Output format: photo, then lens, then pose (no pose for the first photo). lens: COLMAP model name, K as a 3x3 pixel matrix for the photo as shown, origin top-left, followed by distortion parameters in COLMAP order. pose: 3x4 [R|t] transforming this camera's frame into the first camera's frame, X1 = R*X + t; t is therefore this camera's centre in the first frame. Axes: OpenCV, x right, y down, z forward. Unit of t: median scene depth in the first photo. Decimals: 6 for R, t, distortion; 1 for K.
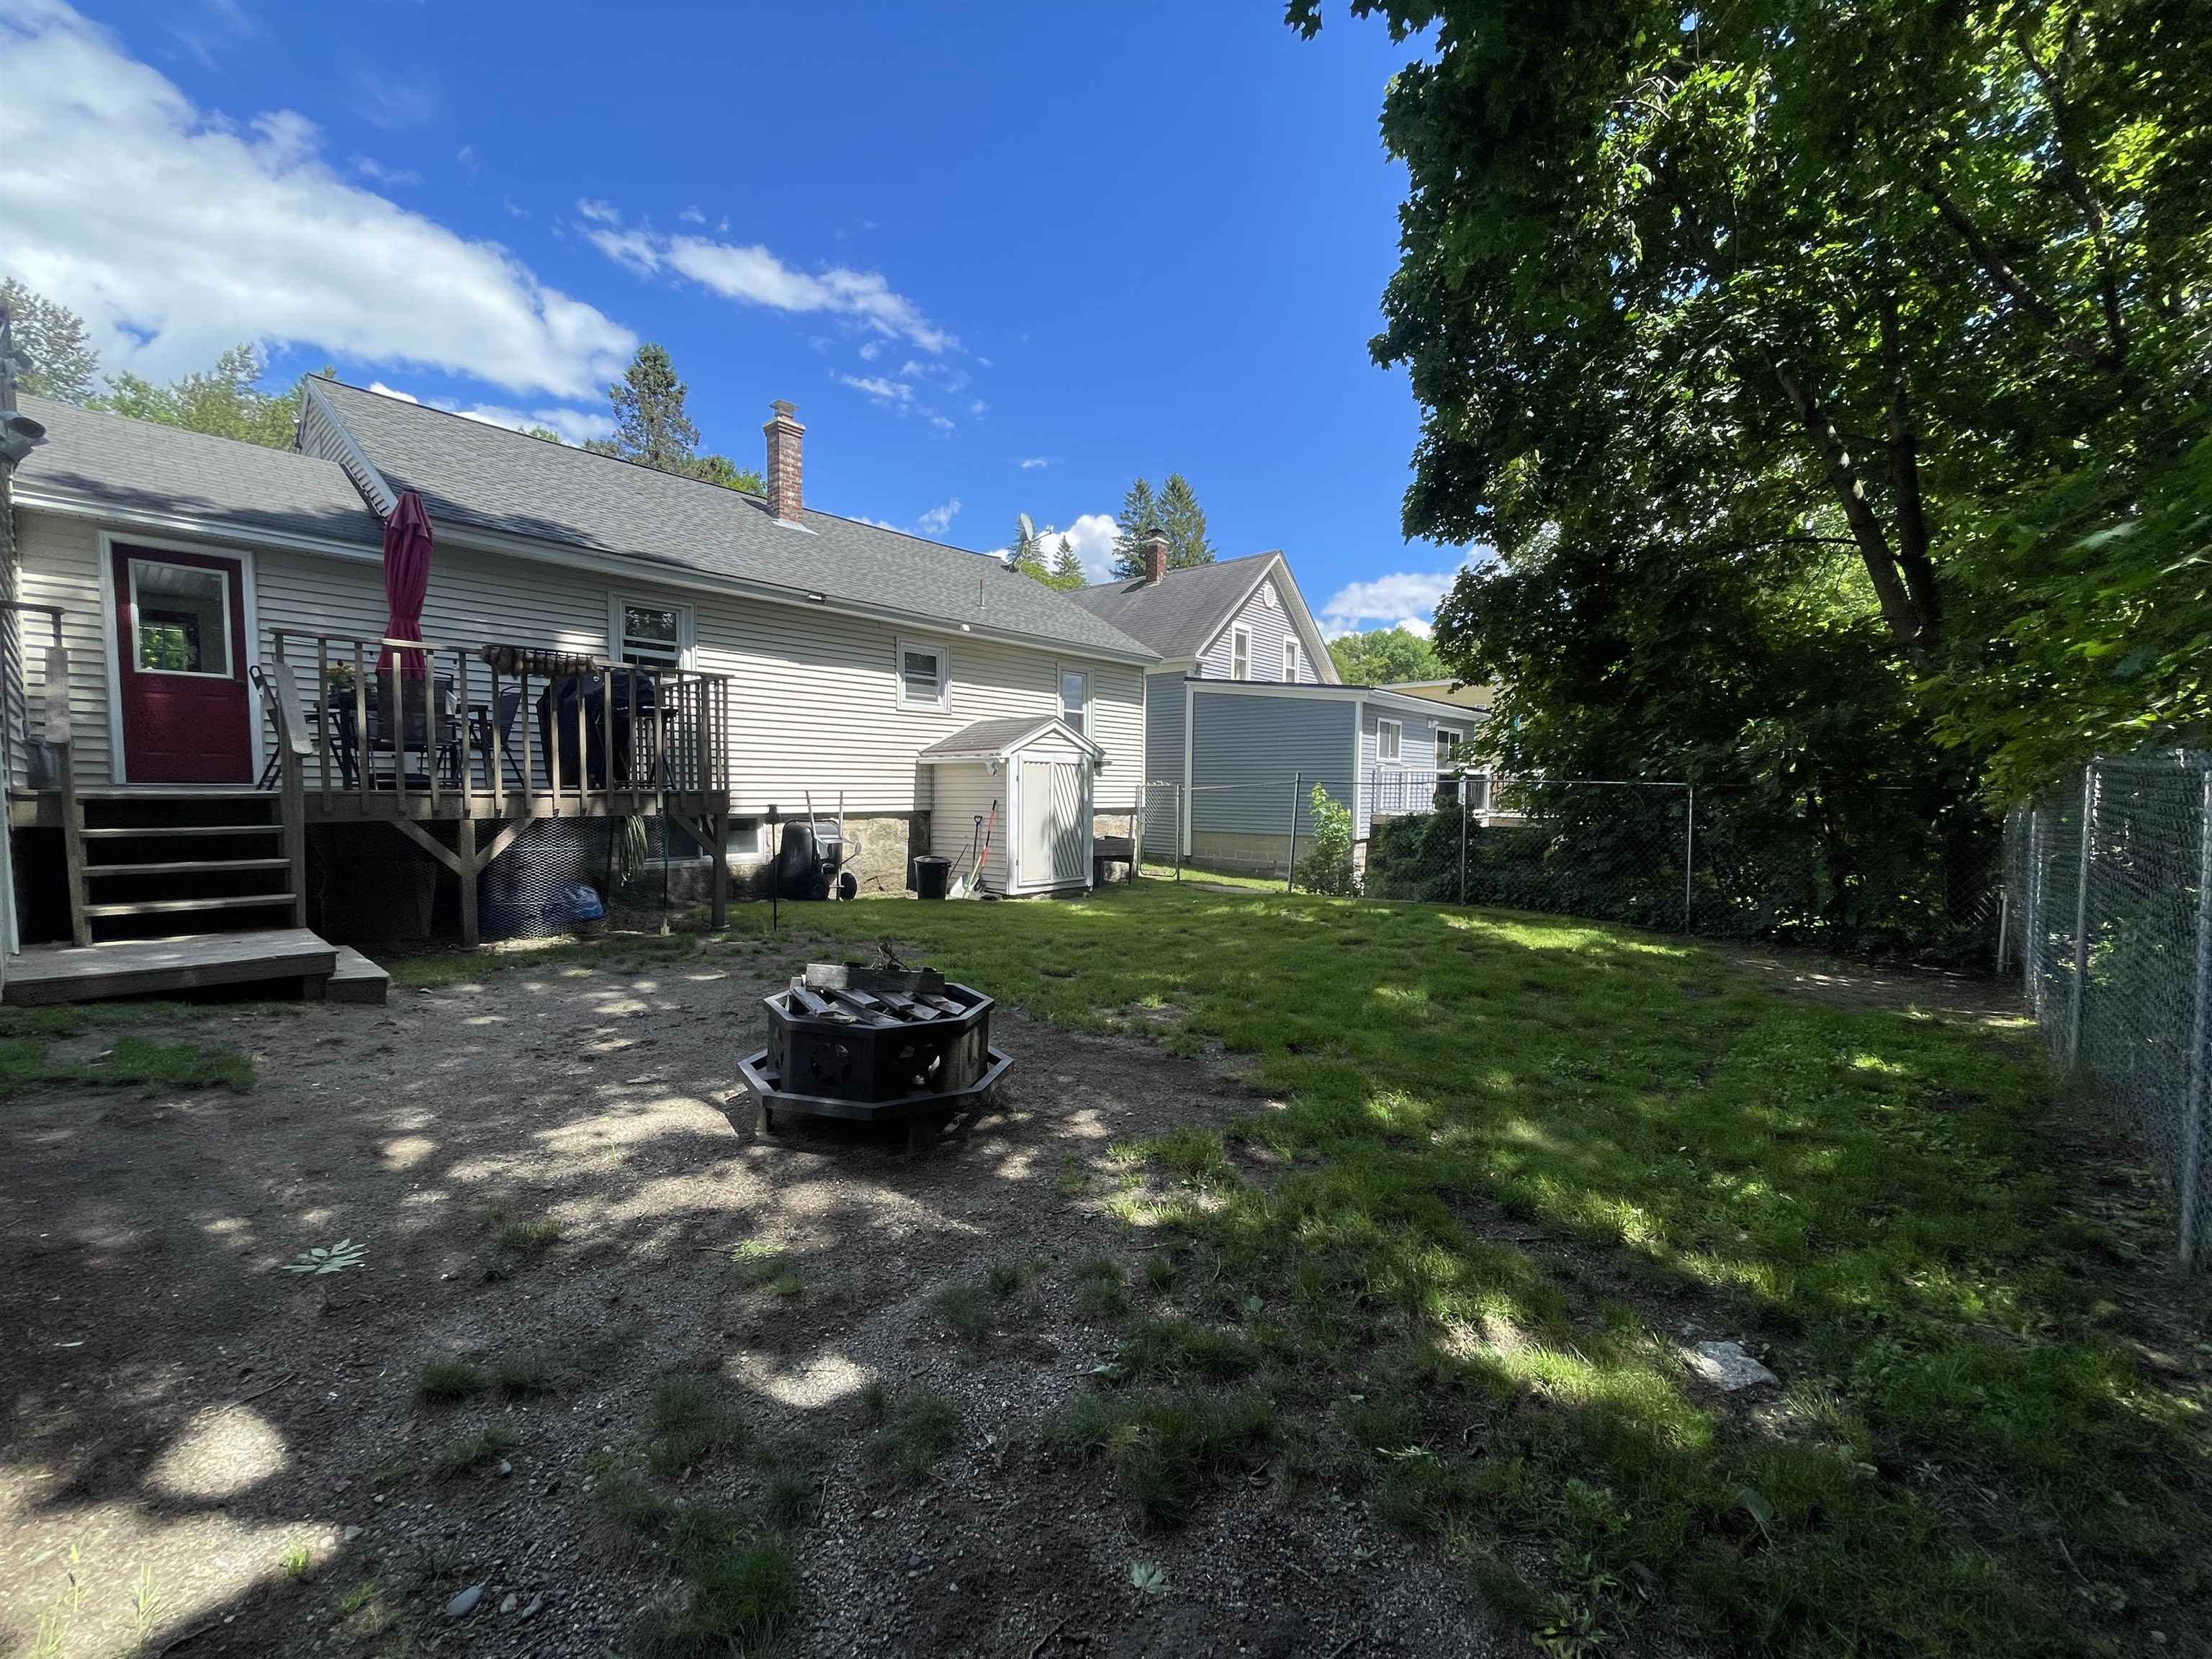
lens RADIAL K [[893.7, 0, 1104.3], [0, 893.7, 841.8], [0, 0, 1]] dist [0.000173, -0.000272]
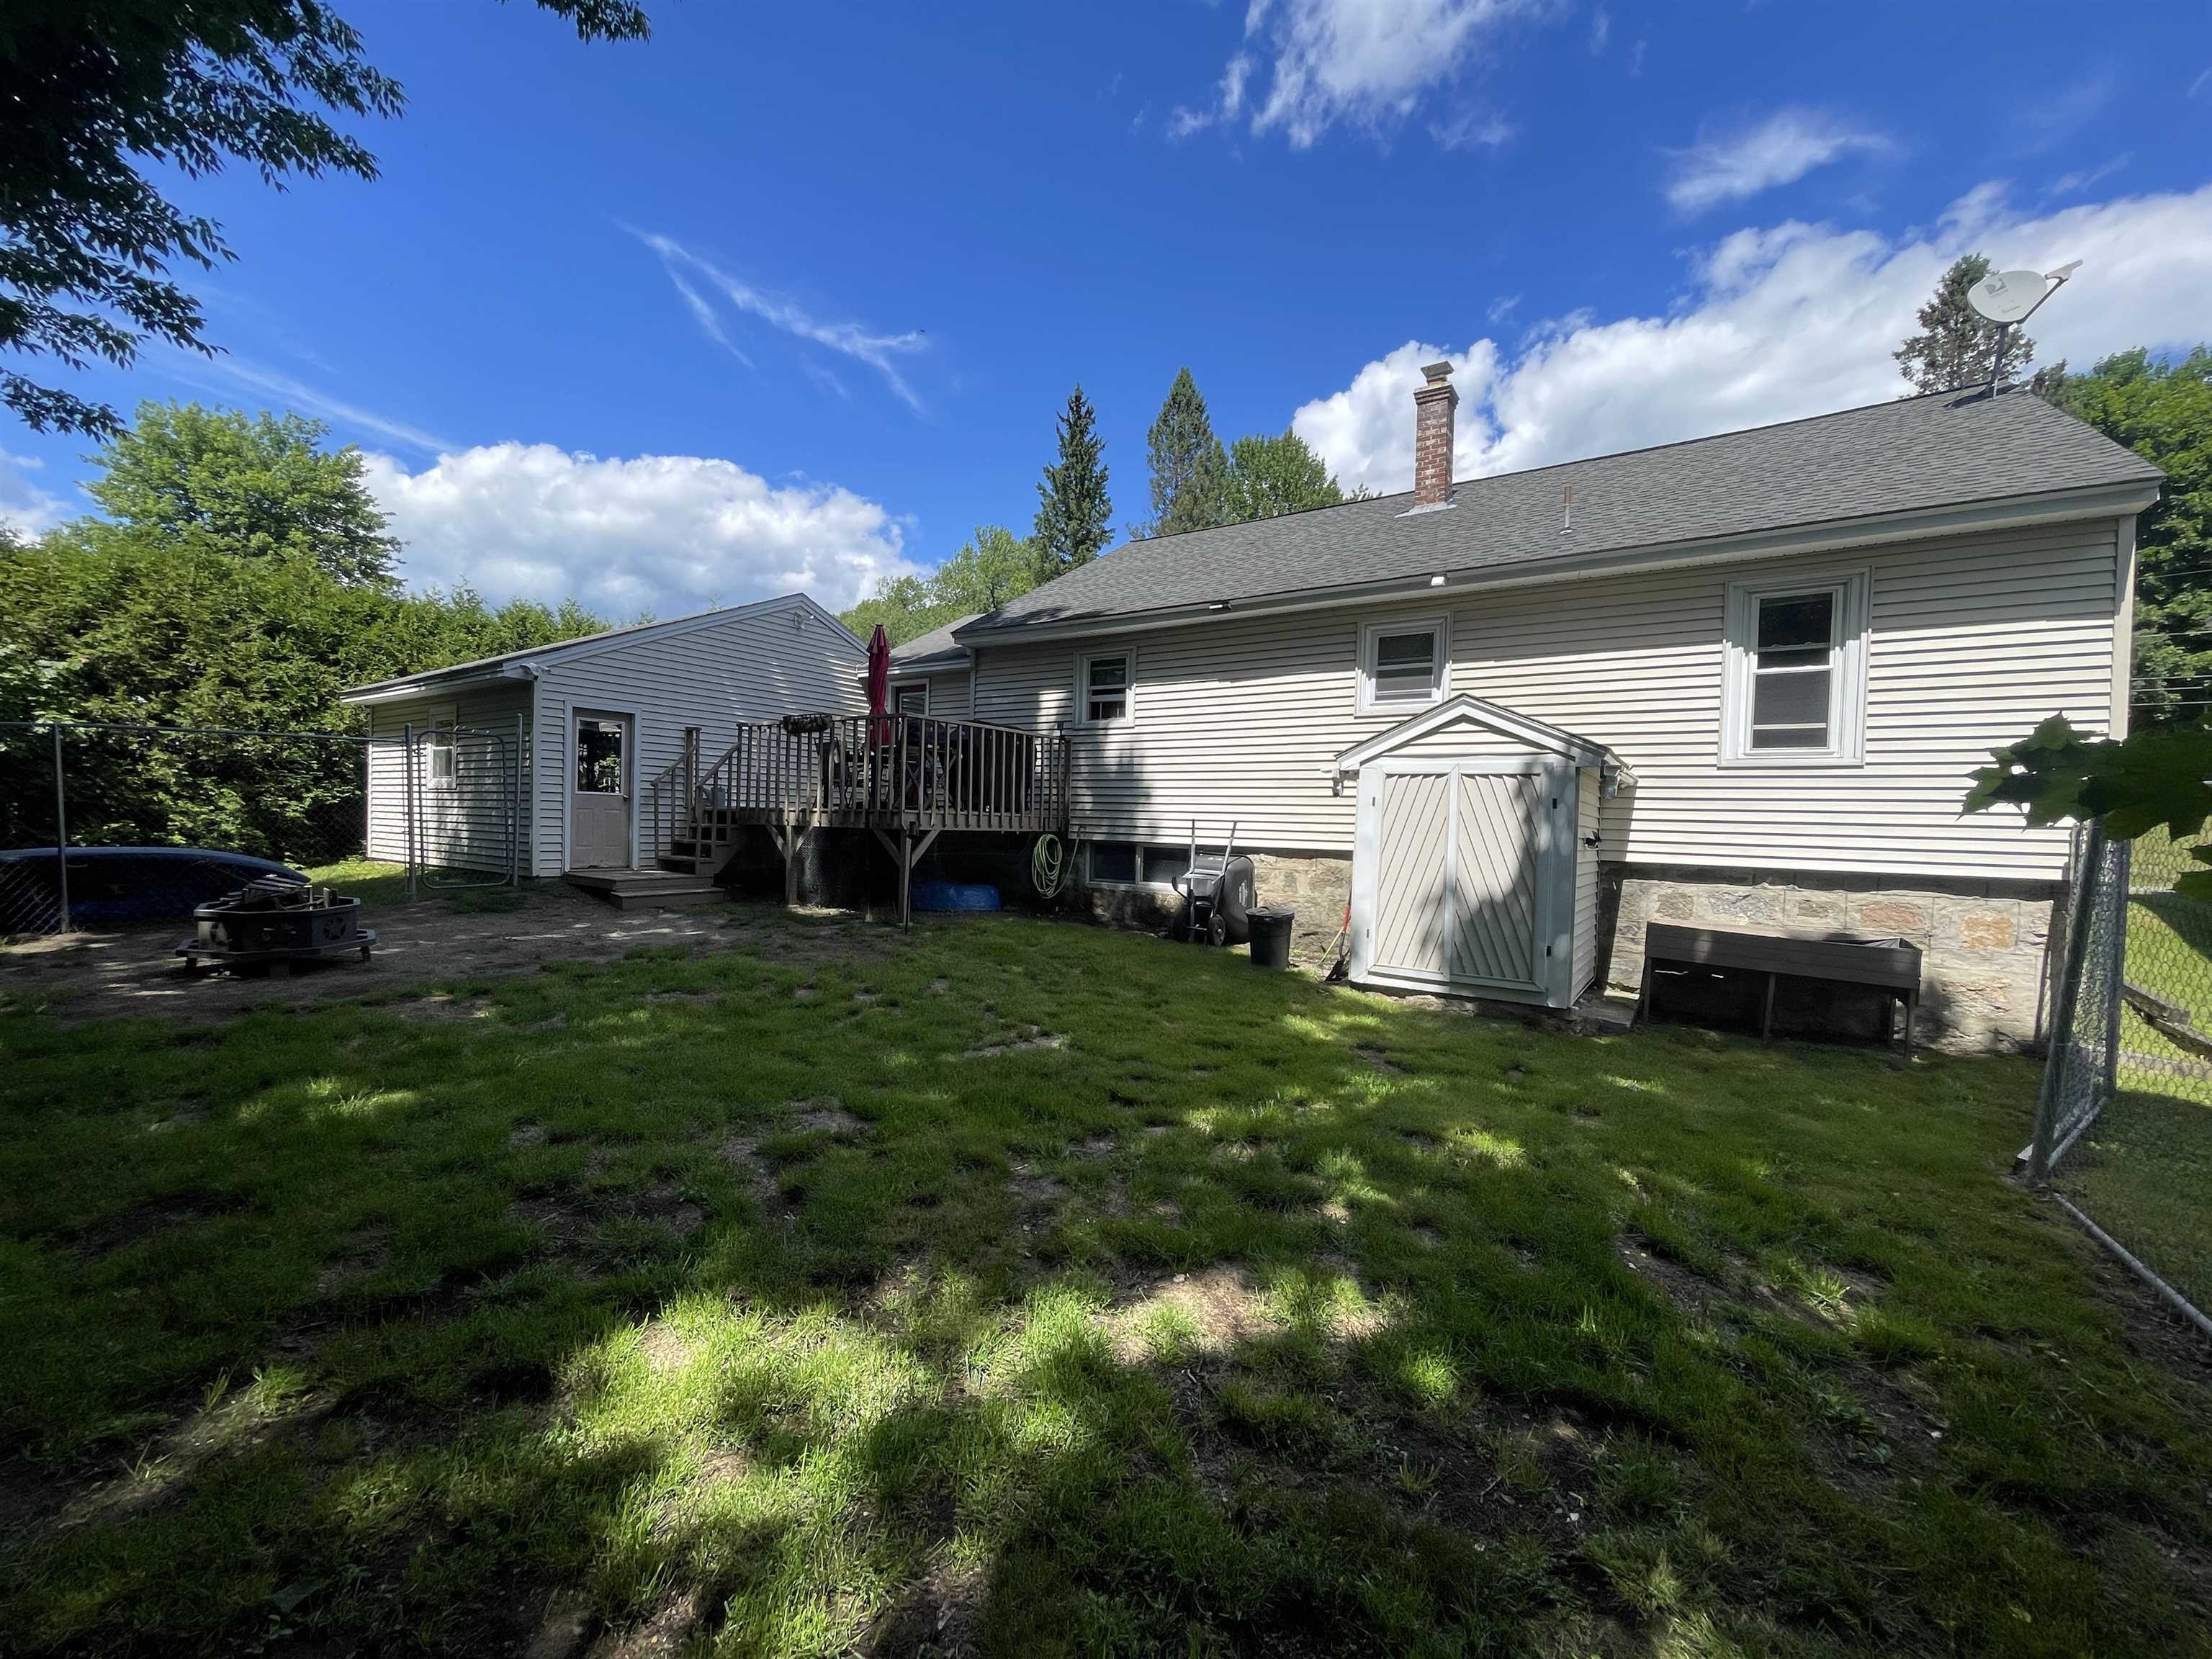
lens RADIAL K [[893.7, 0, 1104.3], [0, 893.7, 841.8], [0, 0, 1]] dist [0.000173, -0.000272]
pose [[0.081672, 0.013774, -0.996564, 0.515157], [-0.084987, 0.996359, 0.006806, -0.030192], [0.993029, 0.084139, 0.082545, 0.746206]]
